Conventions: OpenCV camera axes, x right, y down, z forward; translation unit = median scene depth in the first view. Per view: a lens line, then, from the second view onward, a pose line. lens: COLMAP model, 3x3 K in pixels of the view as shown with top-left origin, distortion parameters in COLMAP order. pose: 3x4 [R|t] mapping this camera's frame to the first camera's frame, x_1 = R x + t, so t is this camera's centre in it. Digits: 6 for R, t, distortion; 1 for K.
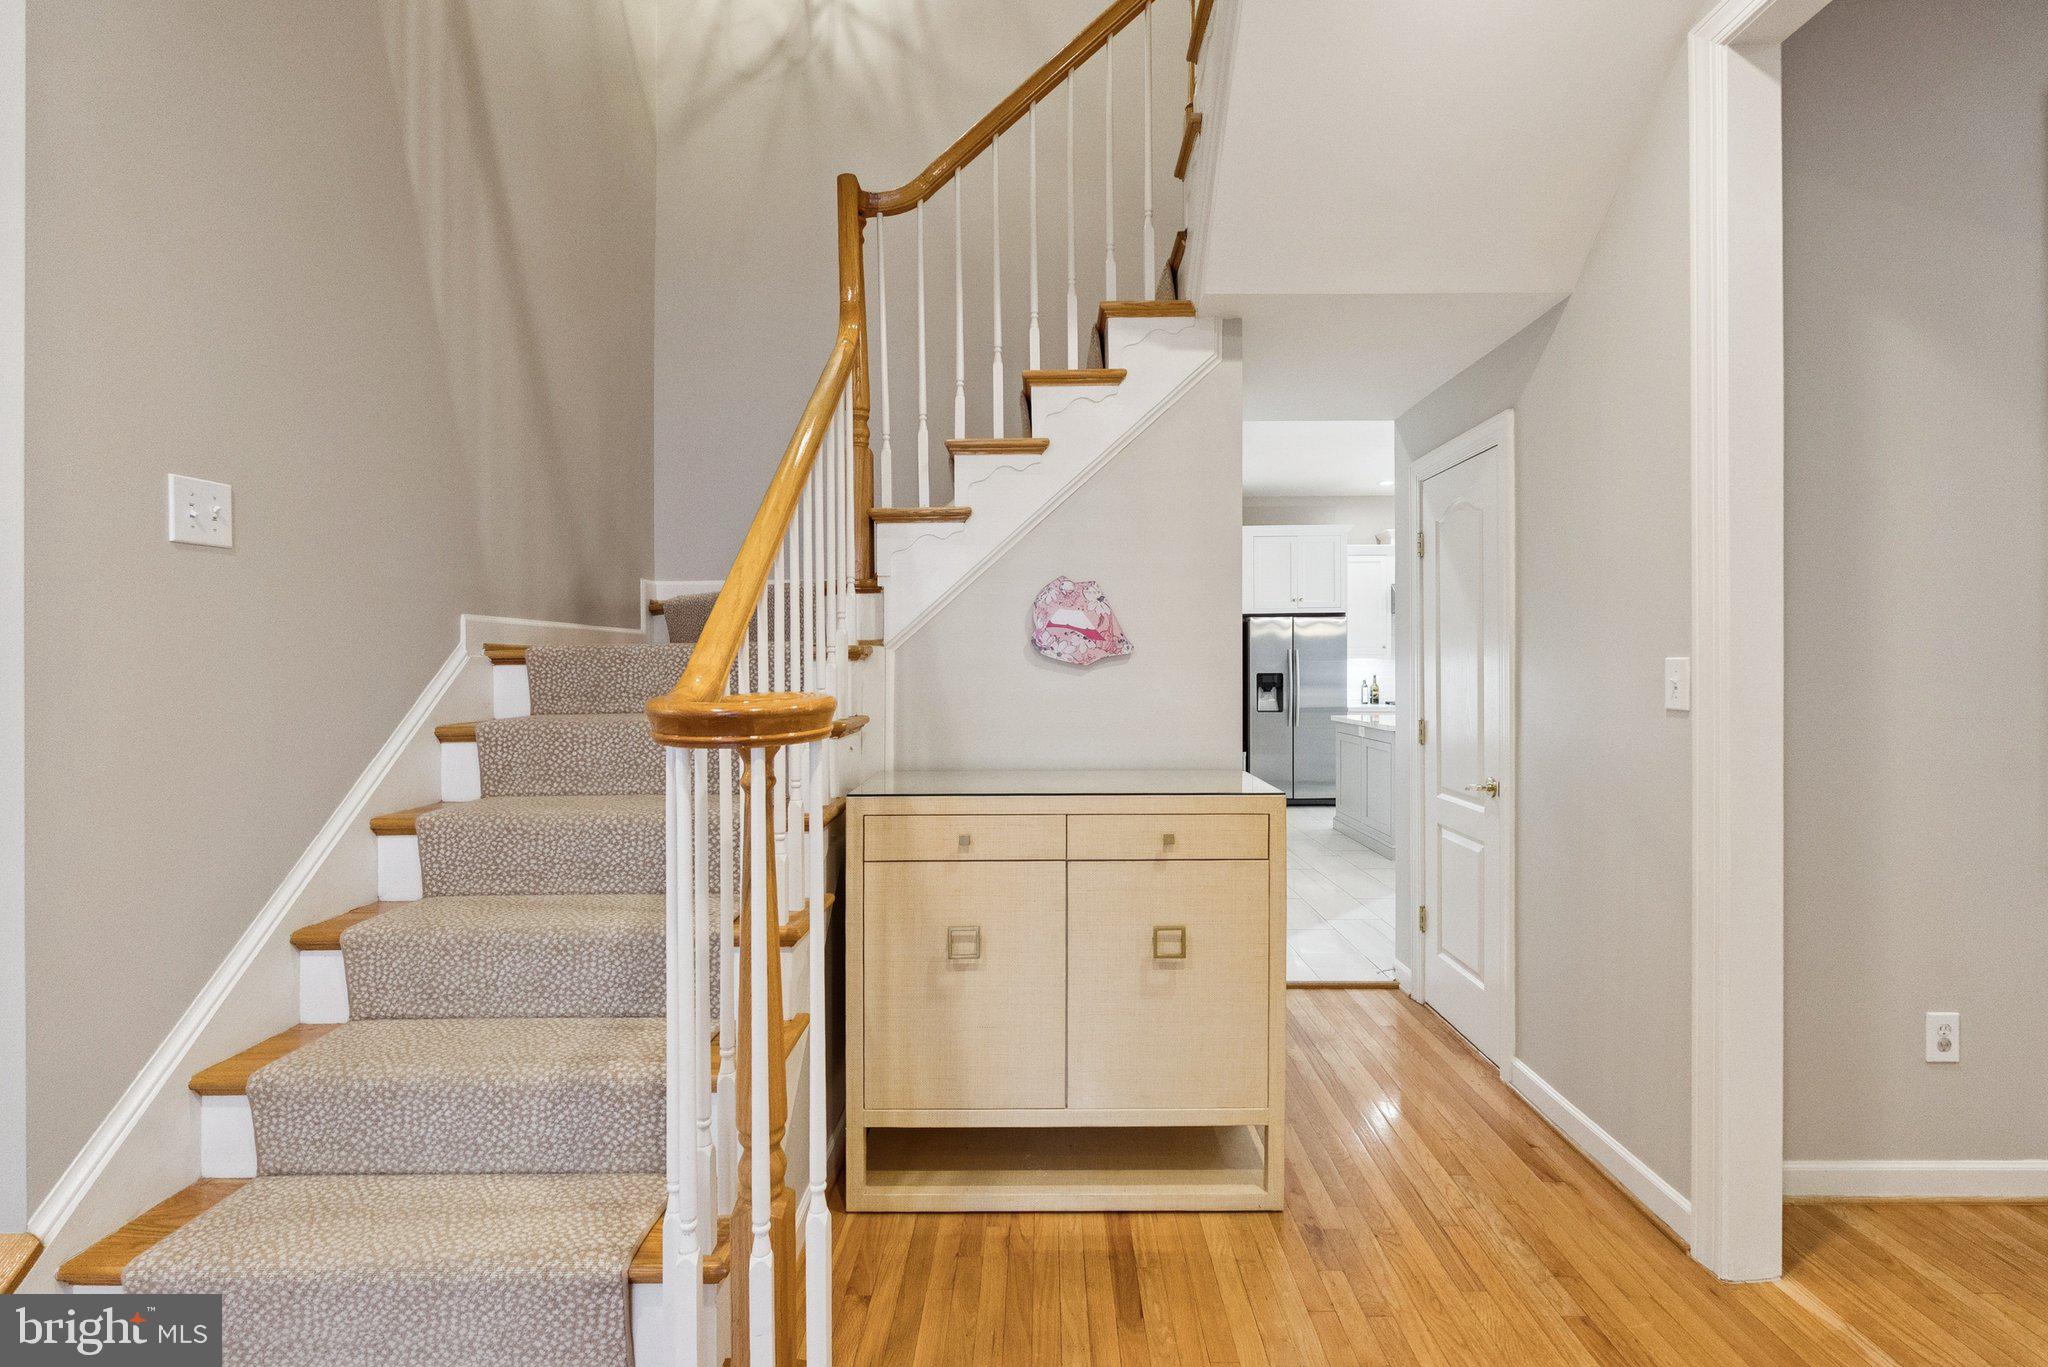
lens RADIAL K [[924.1, 0, 958.2], [0, 924.1, 668.6], [0, 0, 1]] dist [-0.006389, 0.000433]
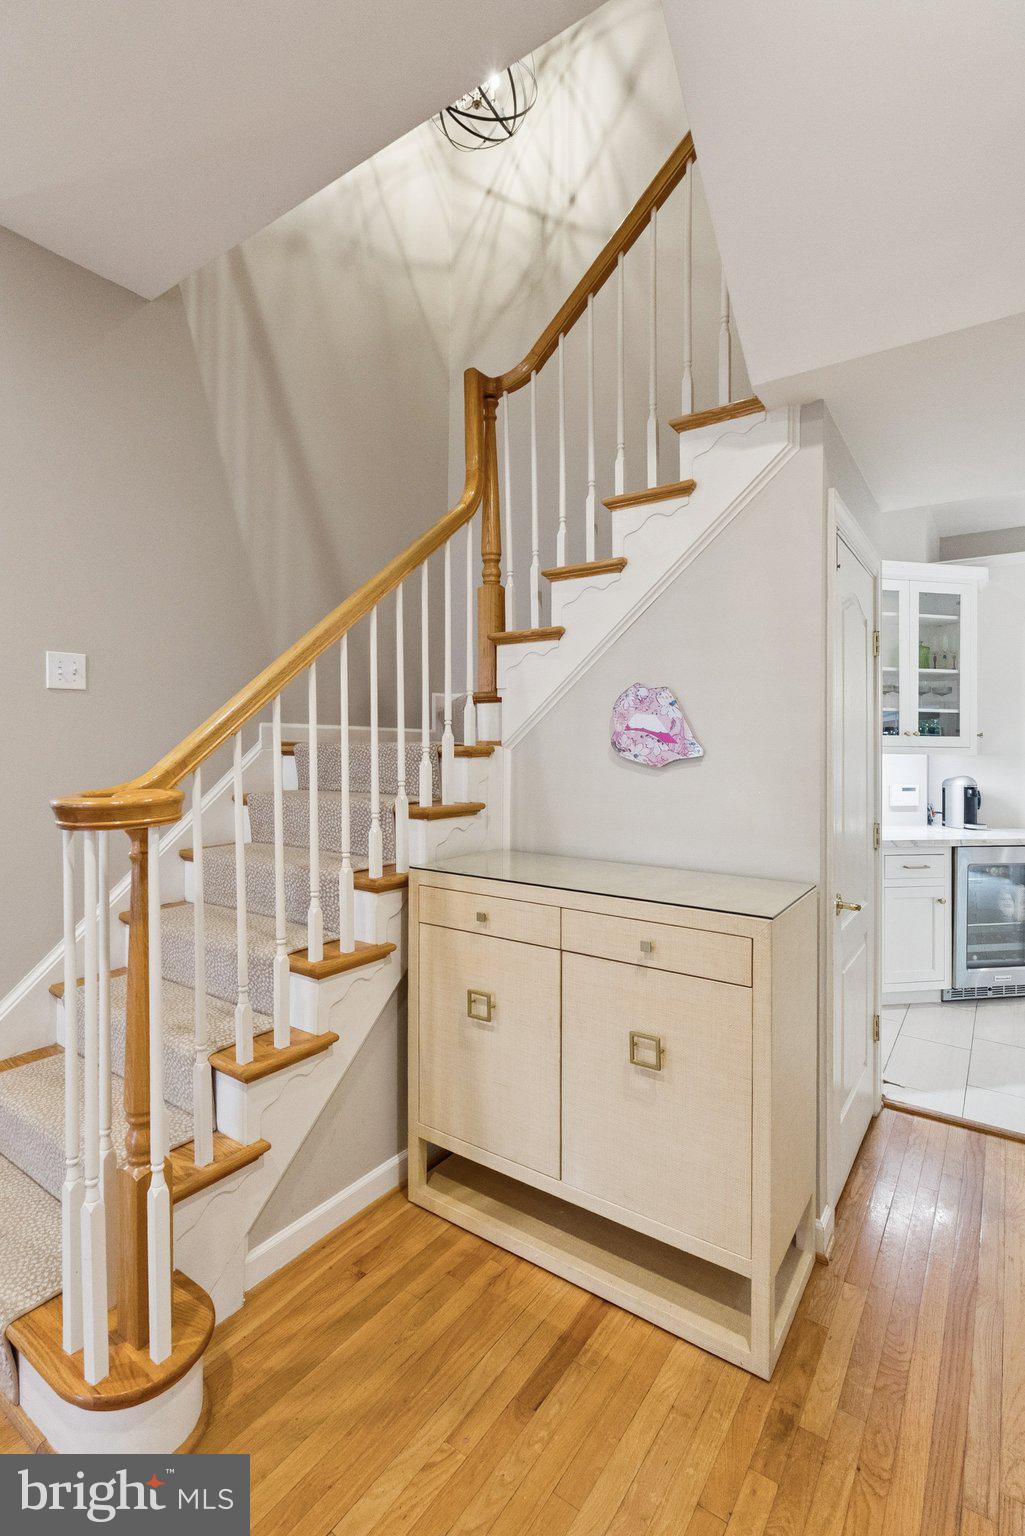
lens RADIAL K [[693.1, 0, 459.6], [0, 693.1, 742.5], [0, 0, 1]] dist [-0.006389, 0.000433]
pose [[0.827893, 0.008538, -0.560820, 0.397365], [-0.014327, 0.999880, -0.005927, -0.023502], [0.560702, 0.012942, 0.827916, 0.220849]]
